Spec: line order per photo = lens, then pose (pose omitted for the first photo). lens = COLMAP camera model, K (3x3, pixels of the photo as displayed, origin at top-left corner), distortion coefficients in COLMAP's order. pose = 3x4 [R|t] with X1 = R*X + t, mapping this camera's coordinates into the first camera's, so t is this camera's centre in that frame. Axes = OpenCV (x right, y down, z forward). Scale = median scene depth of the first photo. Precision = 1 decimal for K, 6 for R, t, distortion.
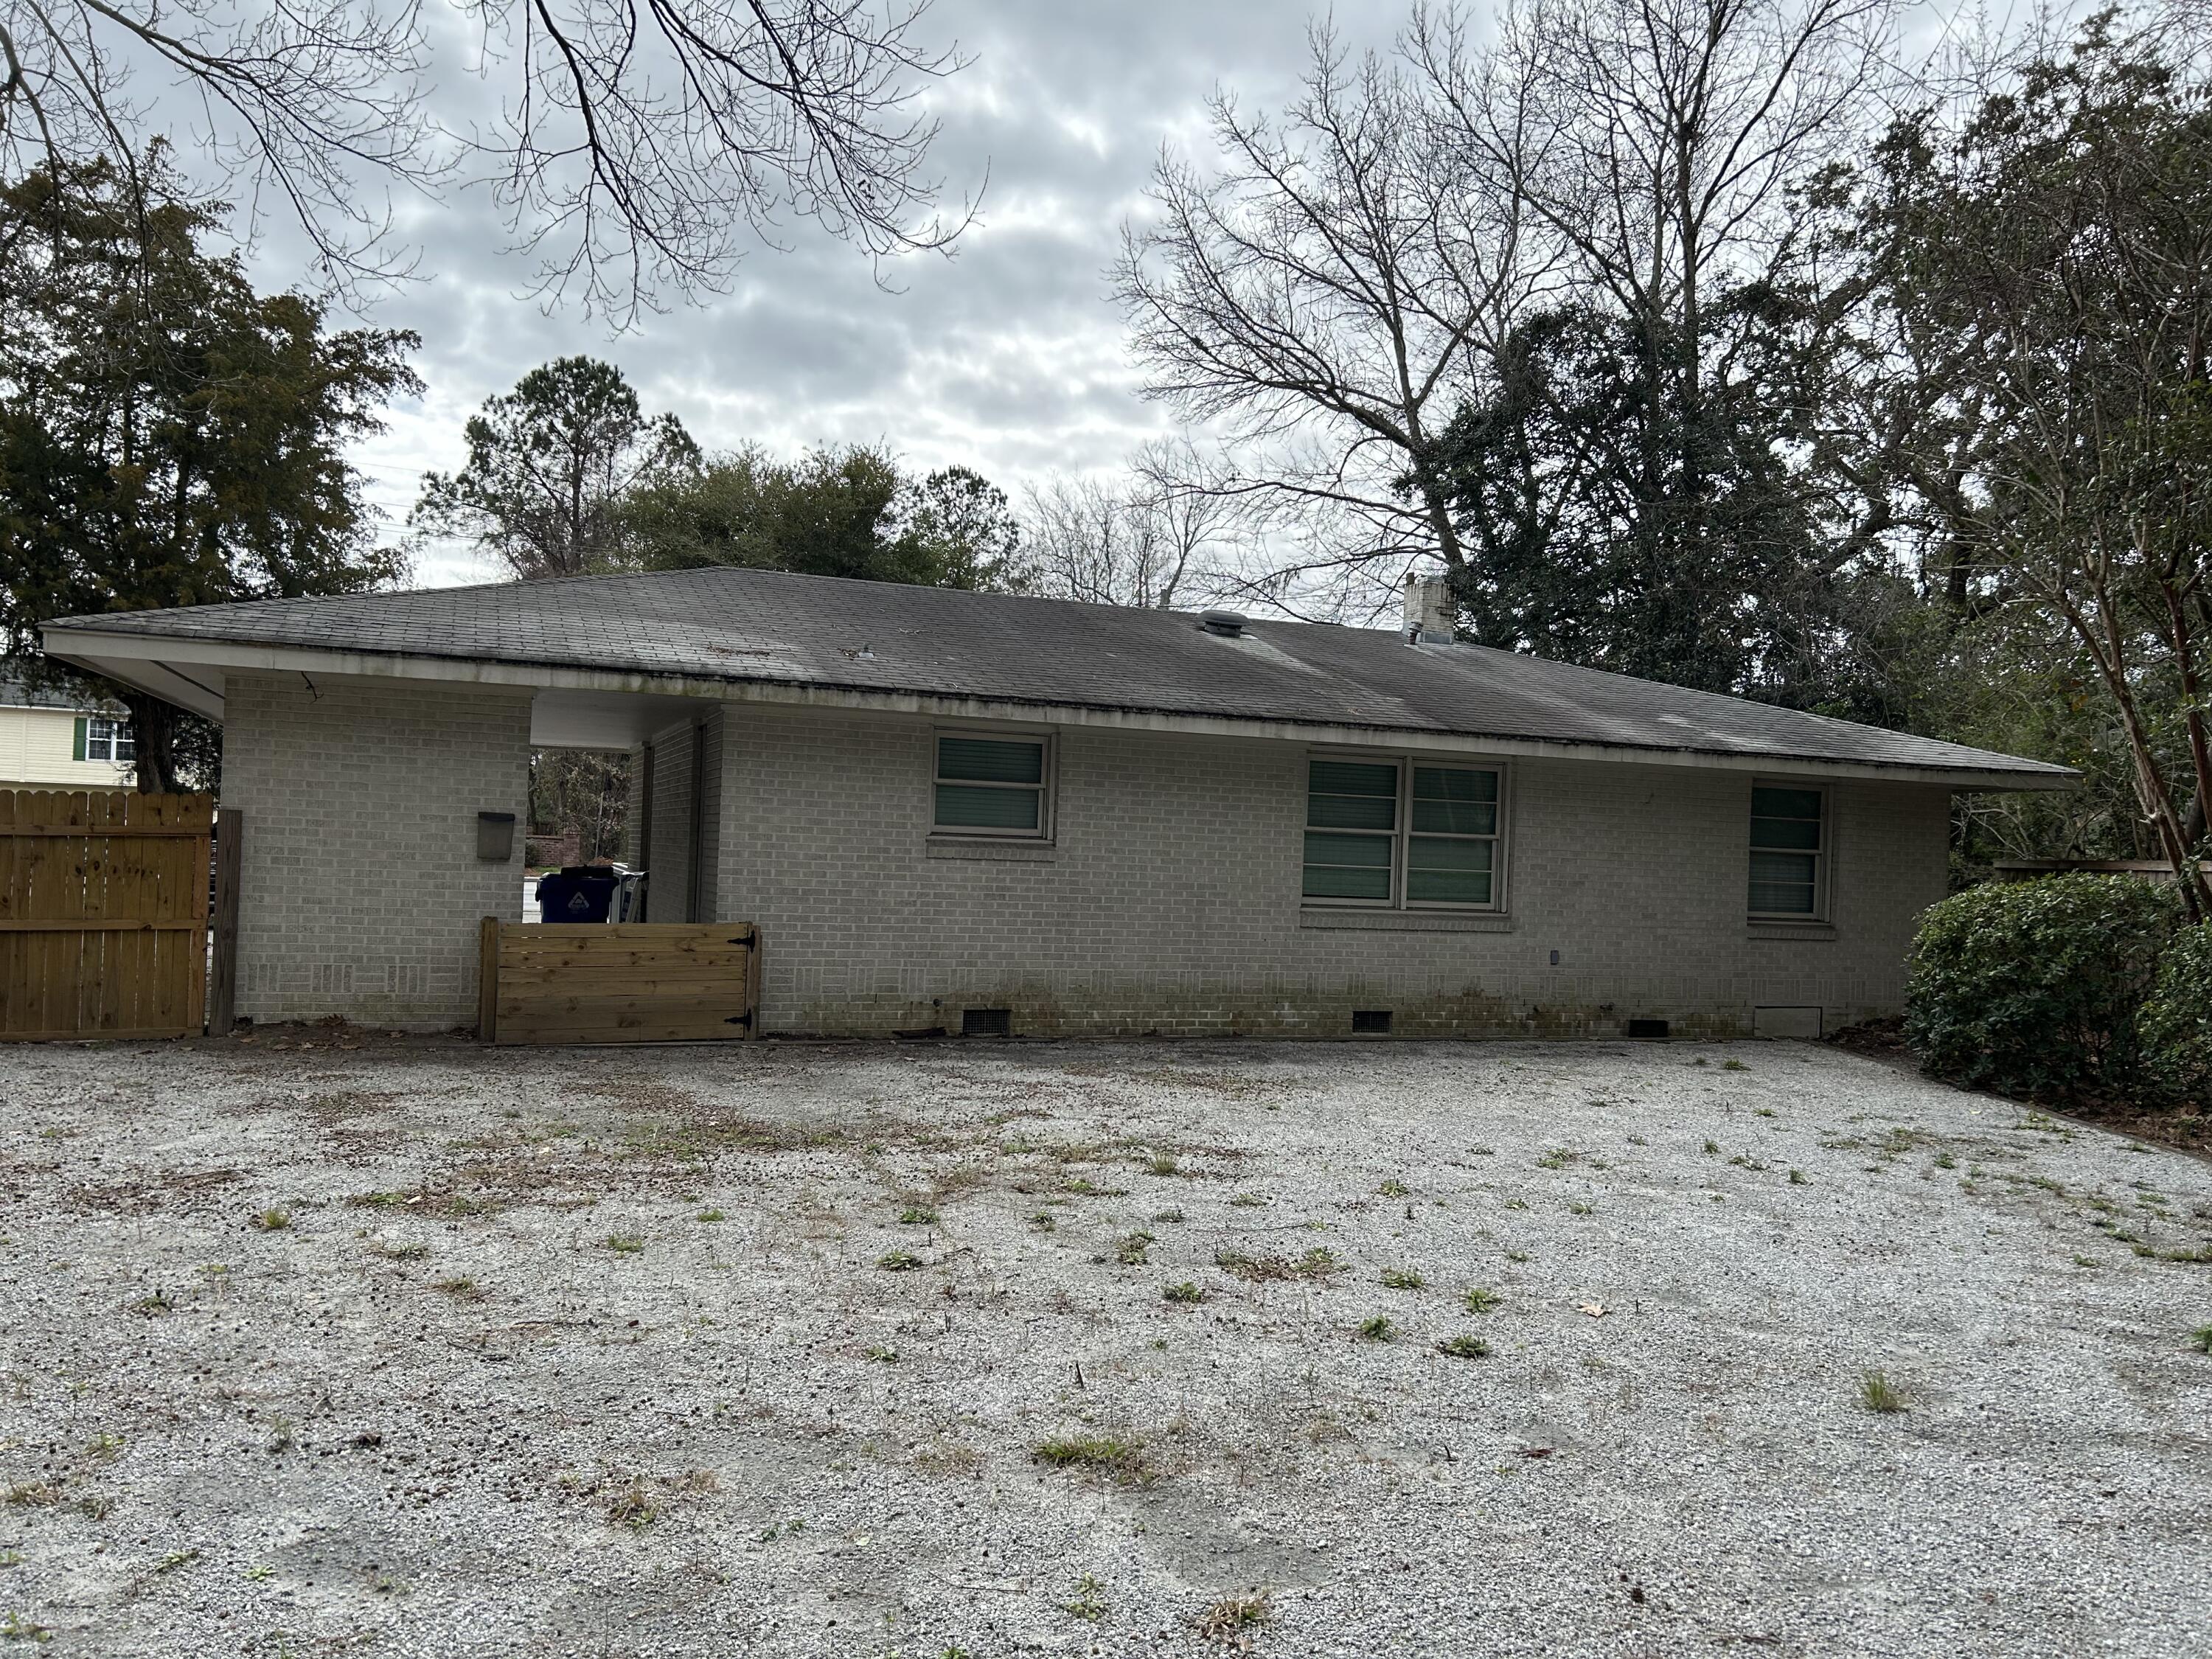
lens RADIAL K [[1665.2, 0, 1061.9], [0, 1665.2, 819.5], [0, 0, 1]] dist [0.041832, -0.040949]
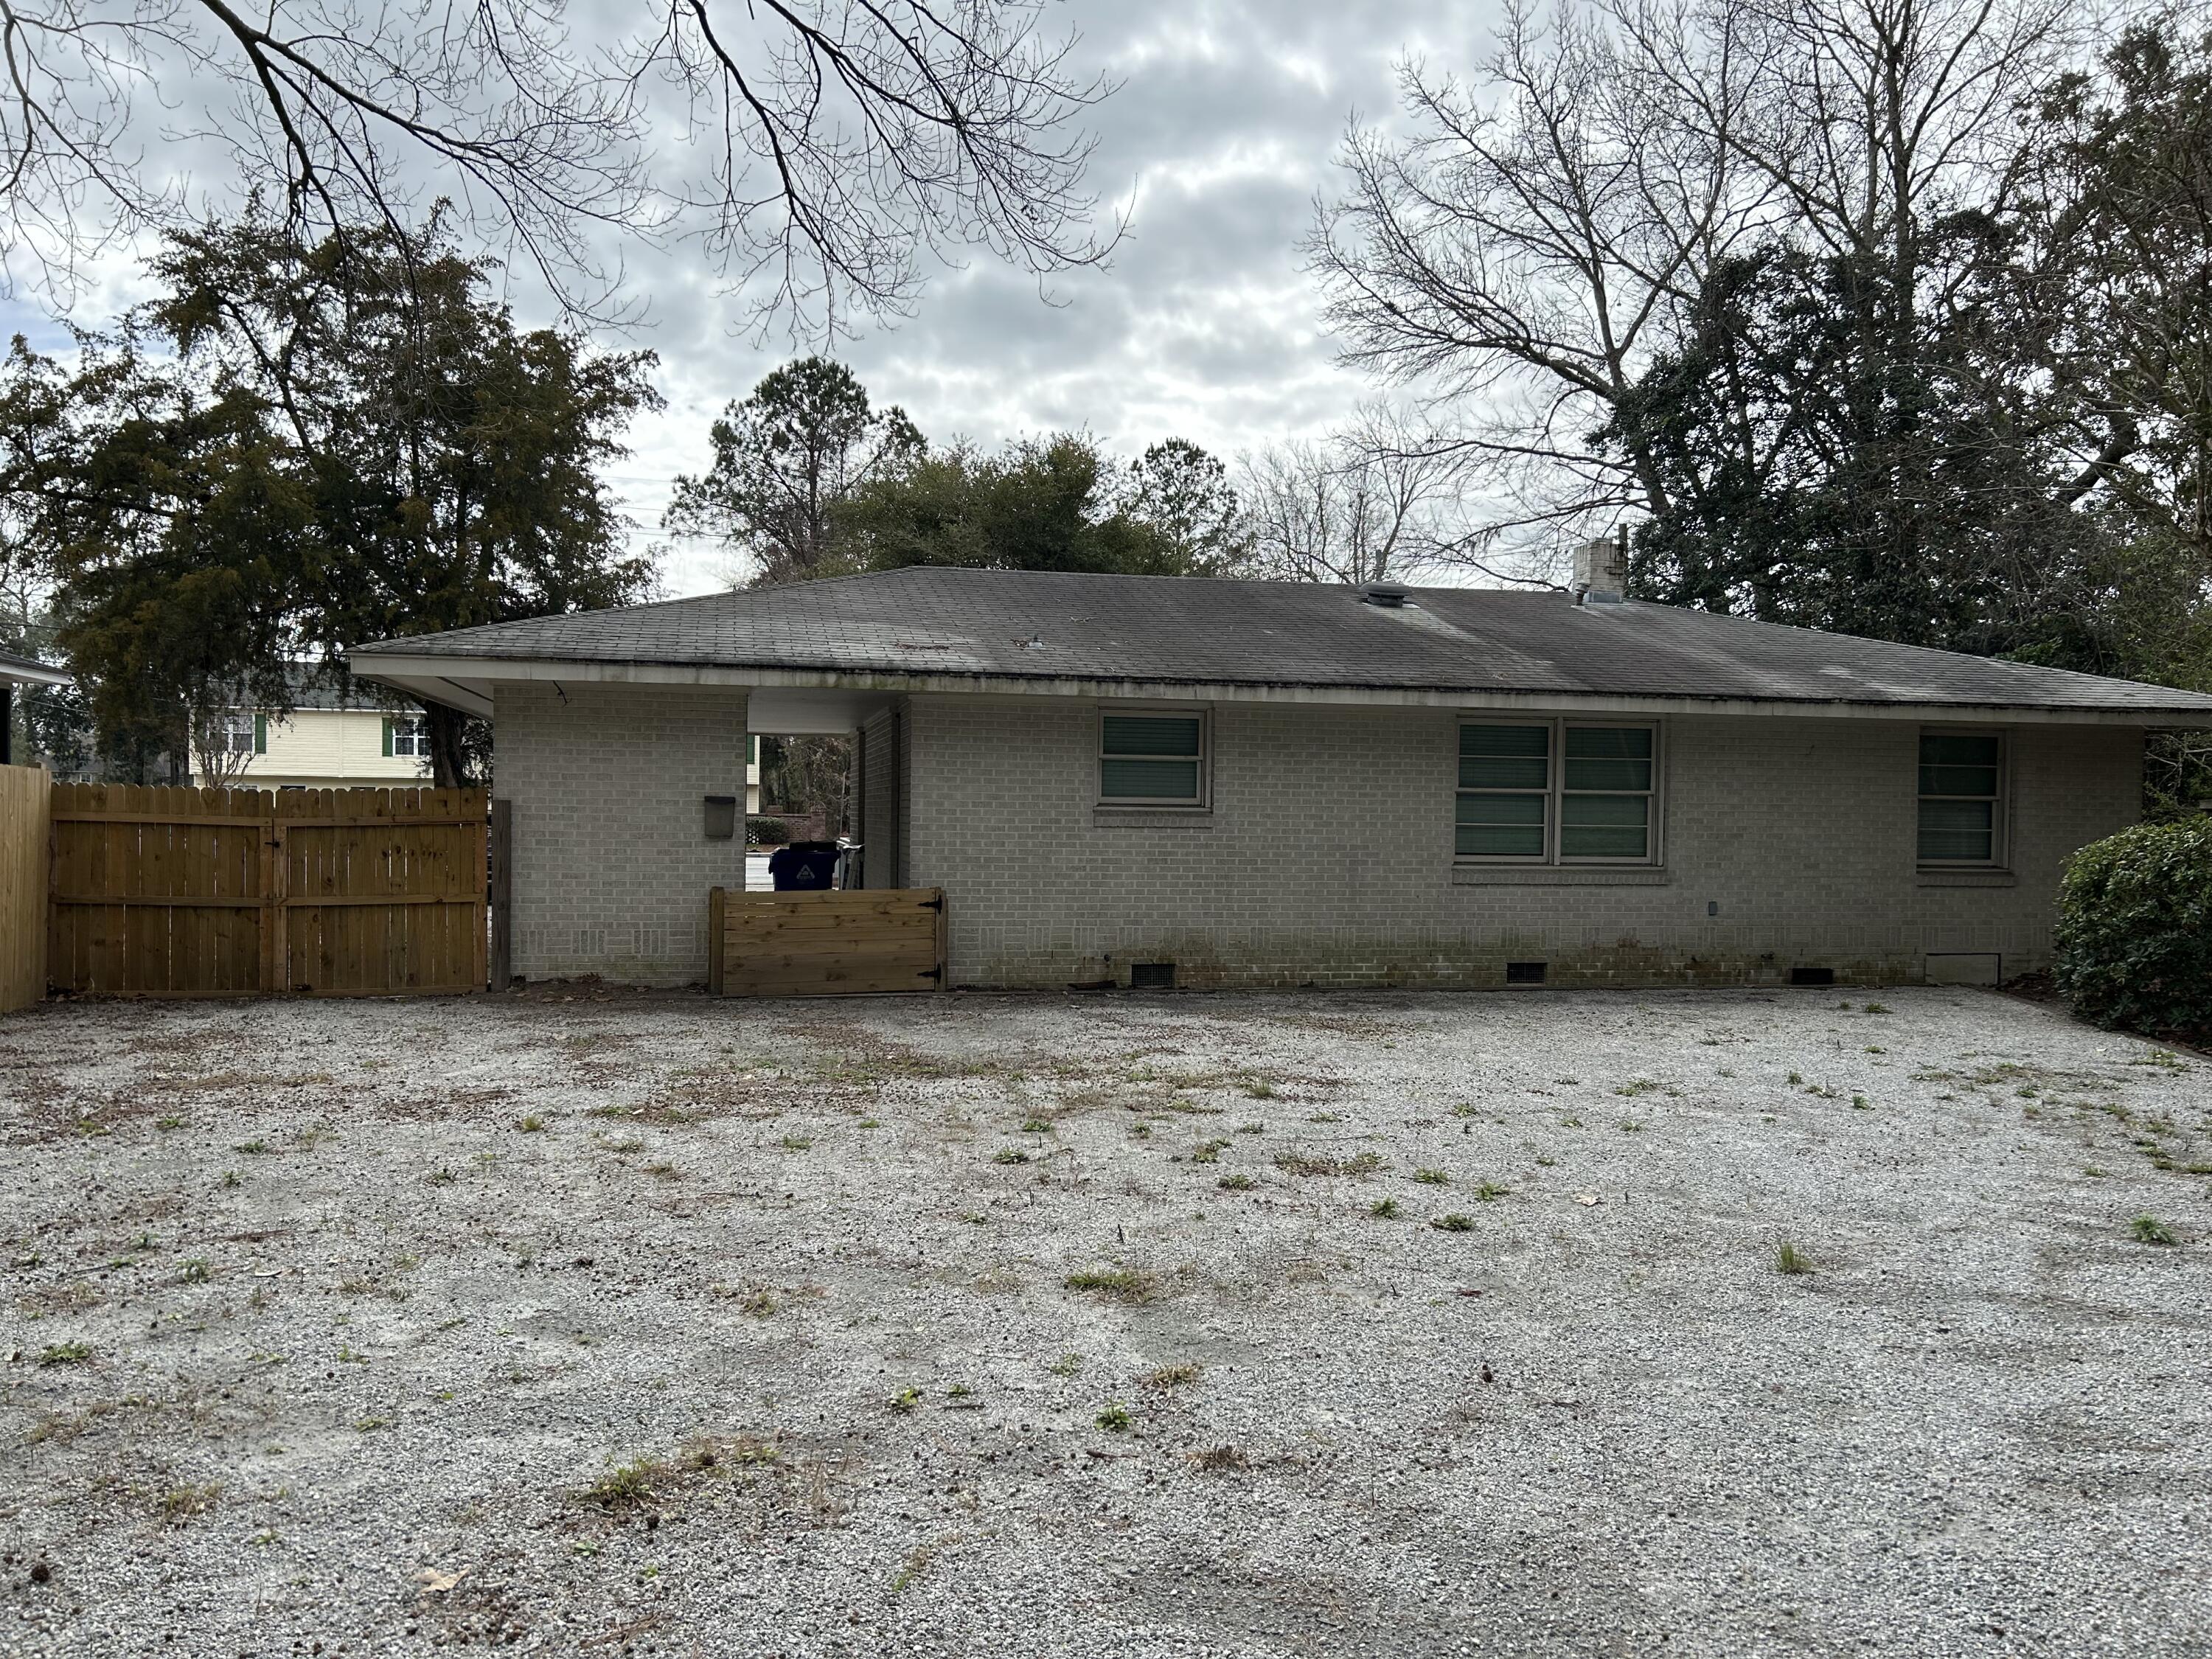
lens RADIAL K [[1840.5, 0, 1101.7], [0, 1840.5, 823.2], [0, 0, 1]] dist [0.095802, -0.188354]
pose [[0.985599, -0.024997, -0.167244, 0.122073], [0.028630, 0.999403, 0.019346, -0.002533], [0.166661, -0.023855, 0.985726, -0.190678]]
